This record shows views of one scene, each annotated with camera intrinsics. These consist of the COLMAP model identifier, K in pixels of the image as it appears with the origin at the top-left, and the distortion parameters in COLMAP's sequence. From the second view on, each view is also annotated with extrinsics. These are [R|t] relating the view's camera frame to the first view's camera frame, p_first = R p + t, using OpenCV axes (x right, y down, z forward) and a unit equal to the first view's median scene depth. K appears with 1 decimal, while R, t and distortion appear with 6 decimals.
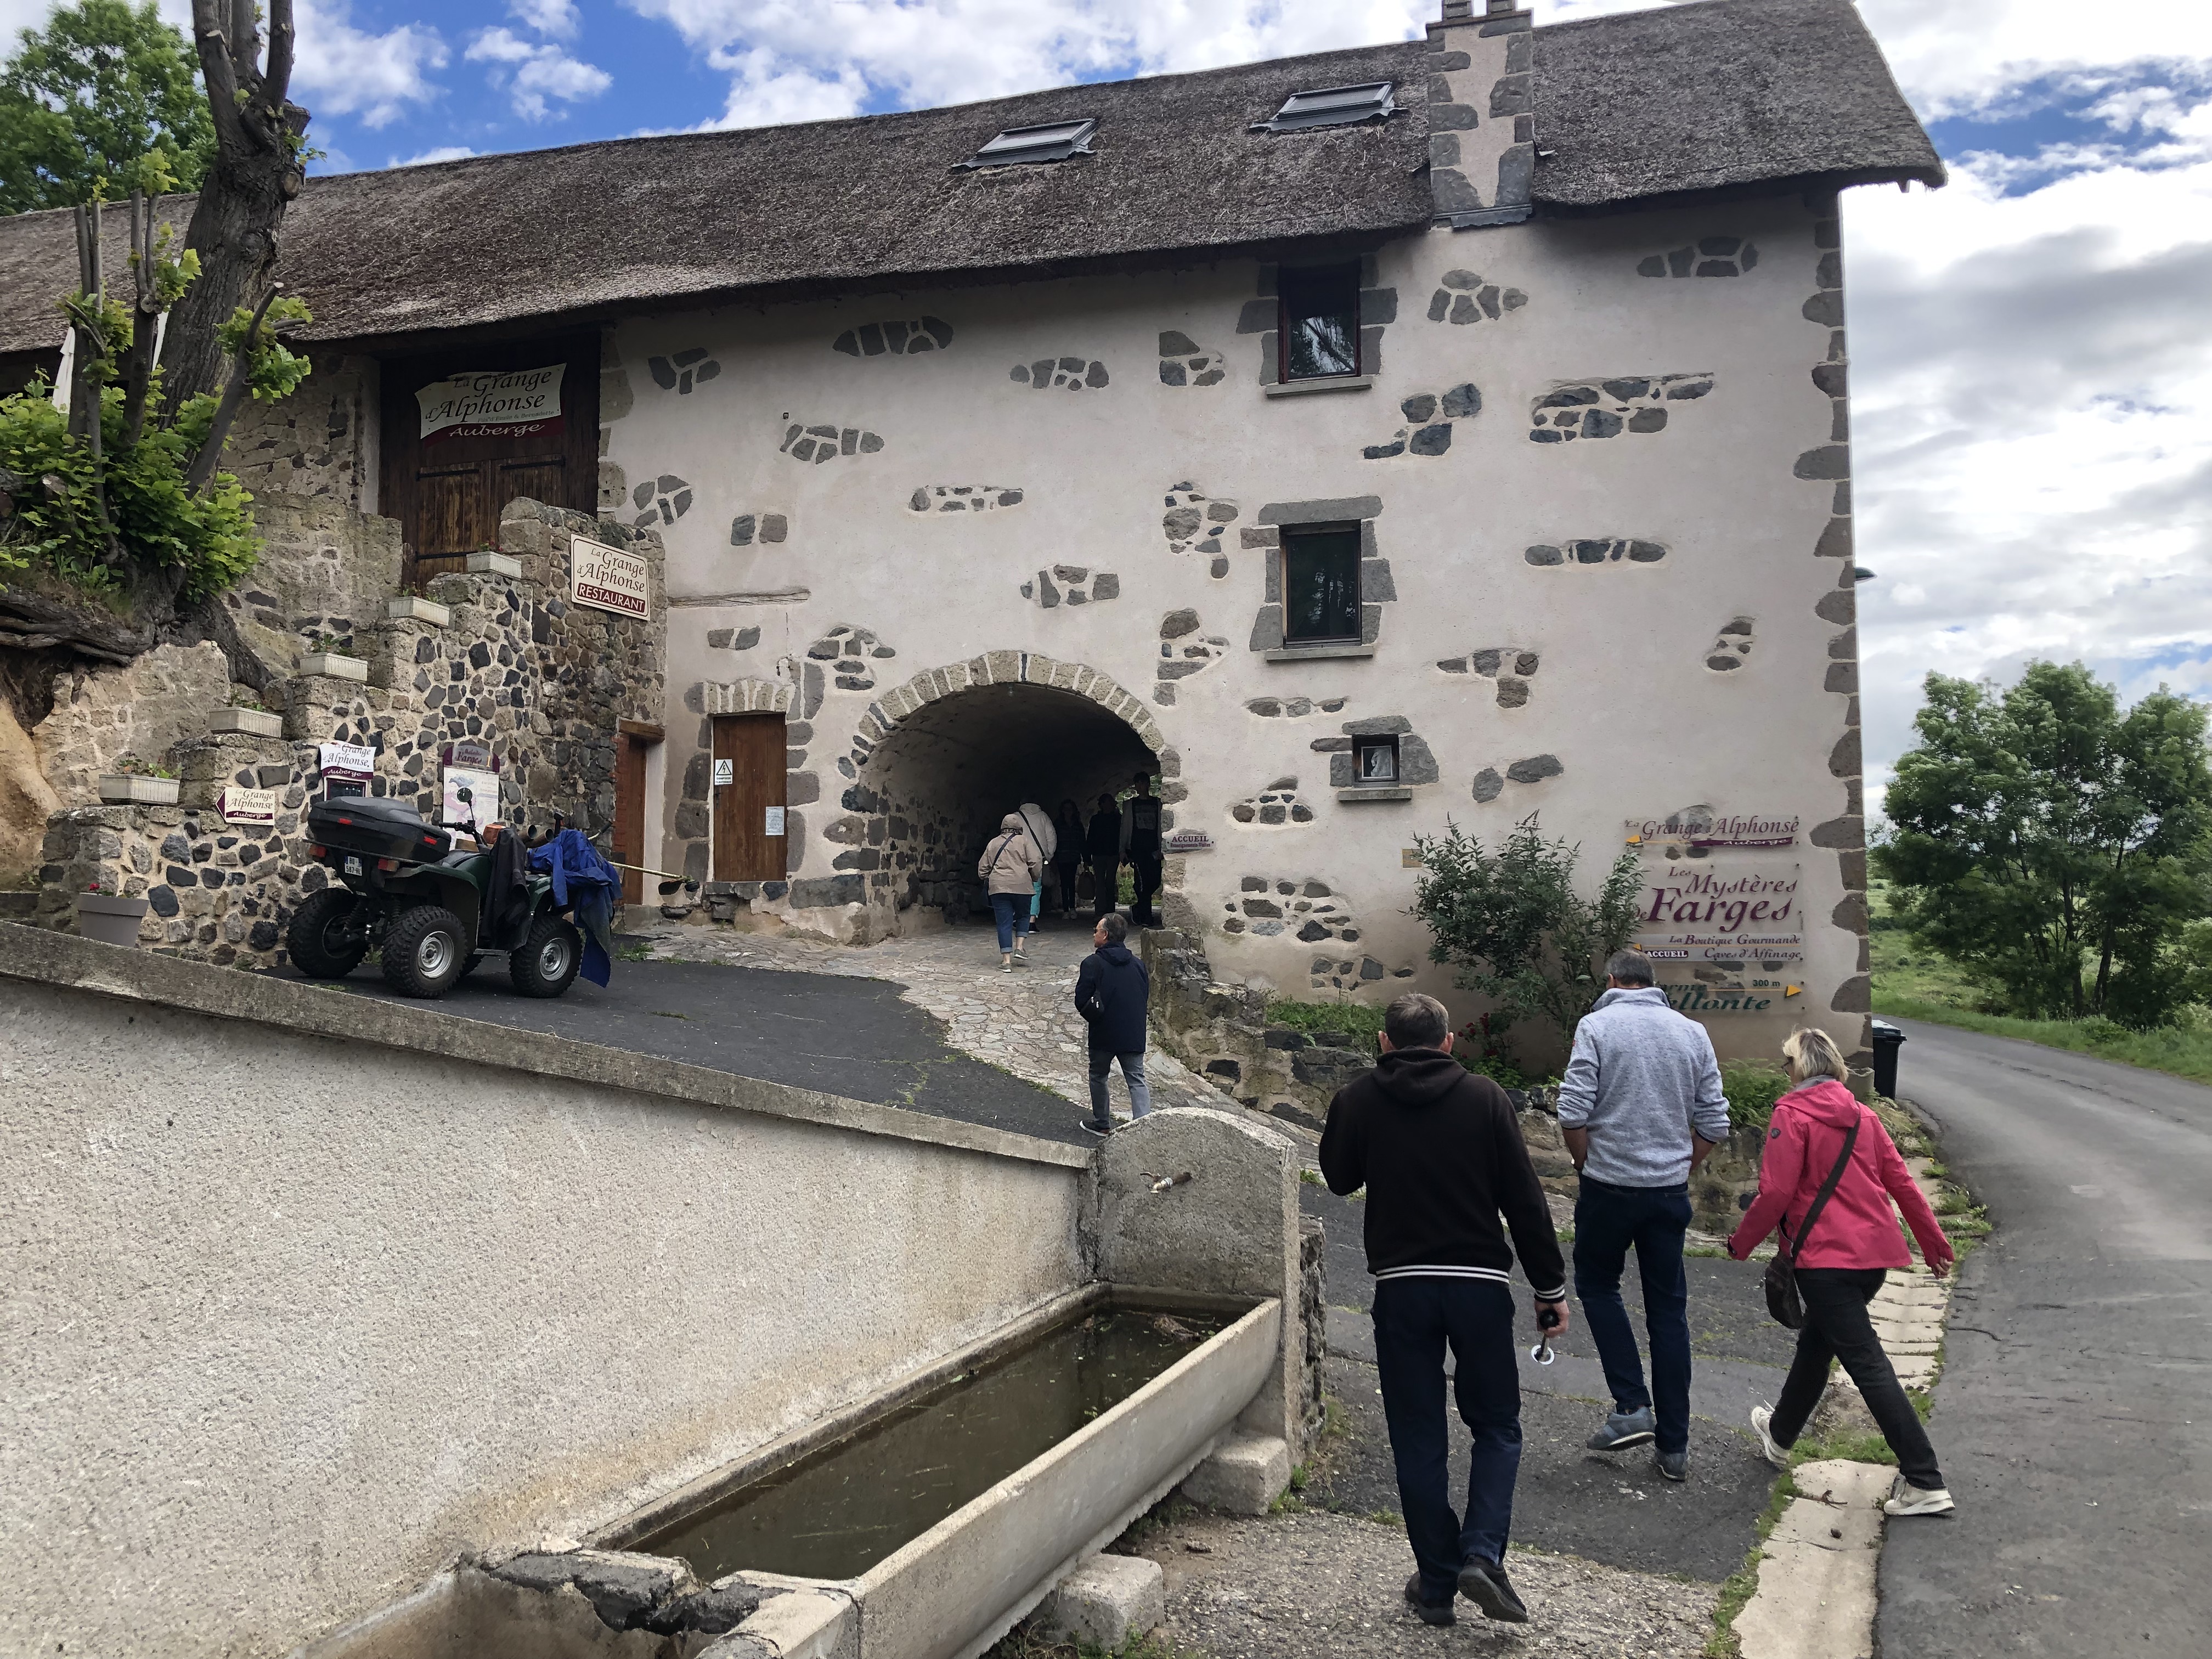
lens RADIAL K [[1755.7, 0, 1119.5], [0, 1755.7, 821.7], [0, 0, 1]] dist [0.045830, -0.187077]
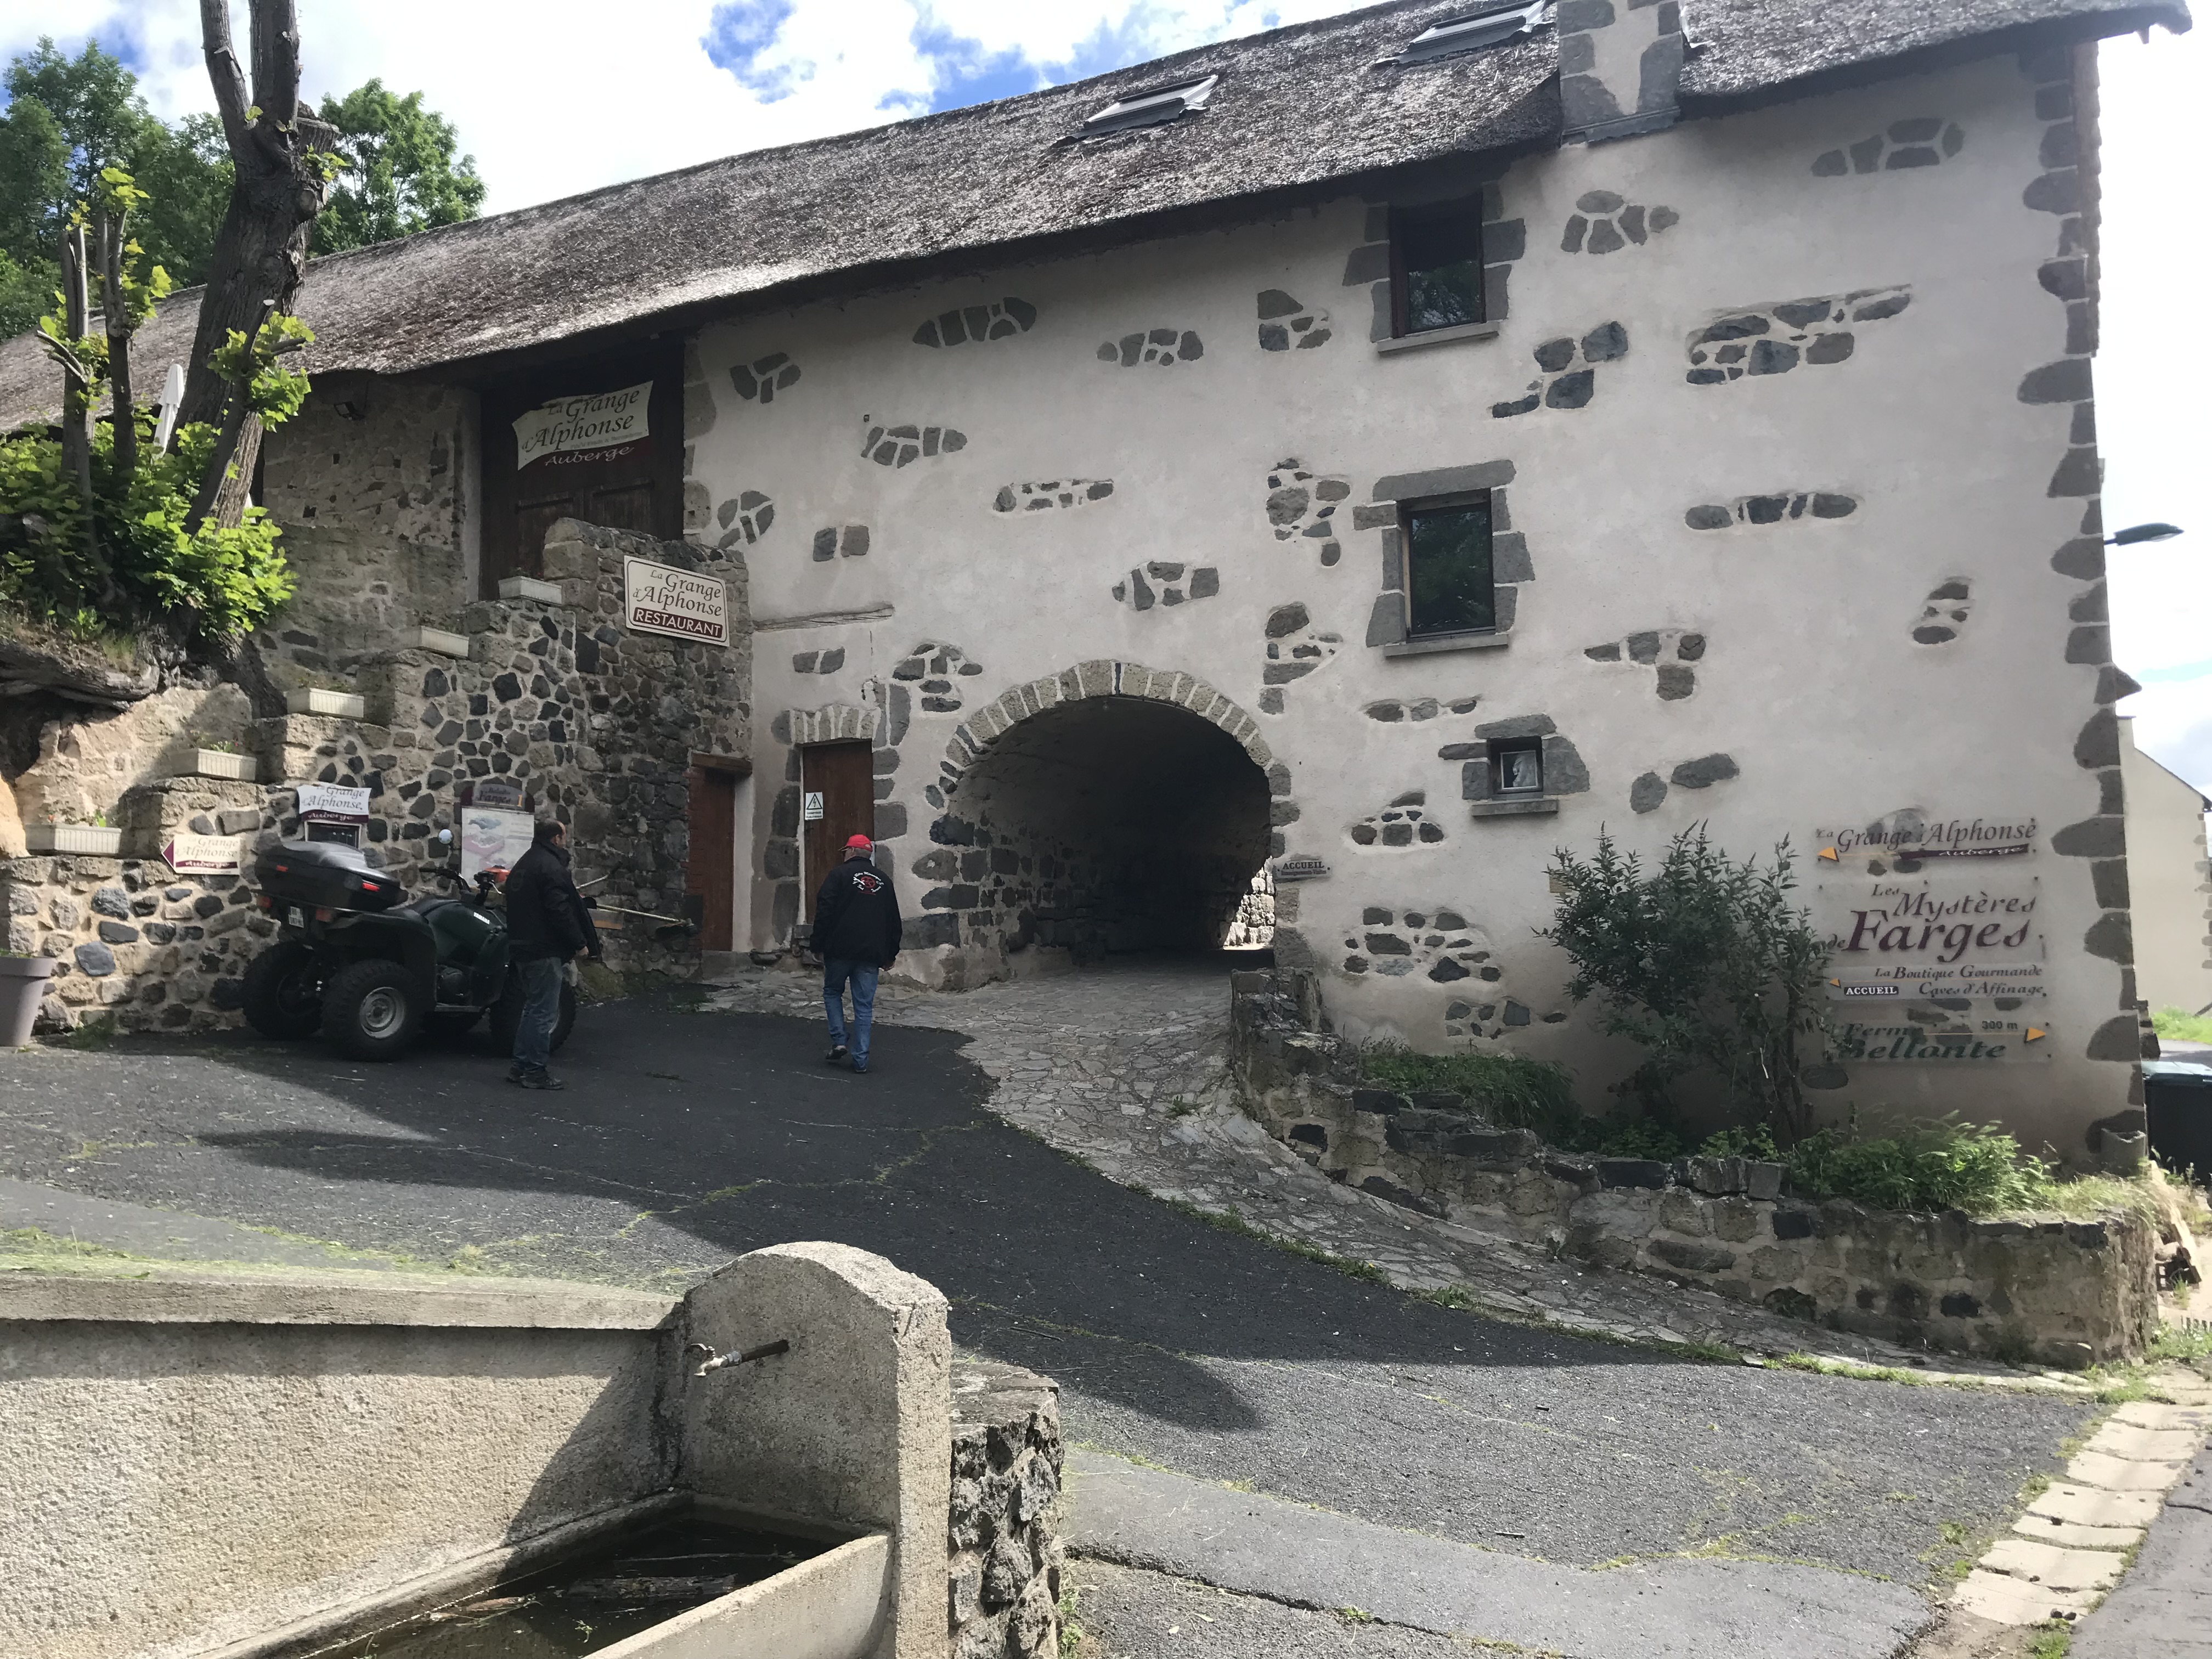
lens RADIAL K [[1789.2, 0, 1106.0], [0, 1789.2, 829.5], [0, 0, 1]] dist [-0.001373, -0.054306]
pose [[0.984606, -0.028550, -0.172439, 0.098697], [0.026089, 0.999523, -0.016523, 0.004160], [0.172828, 0.011770, 0.984882, 0.110306]]
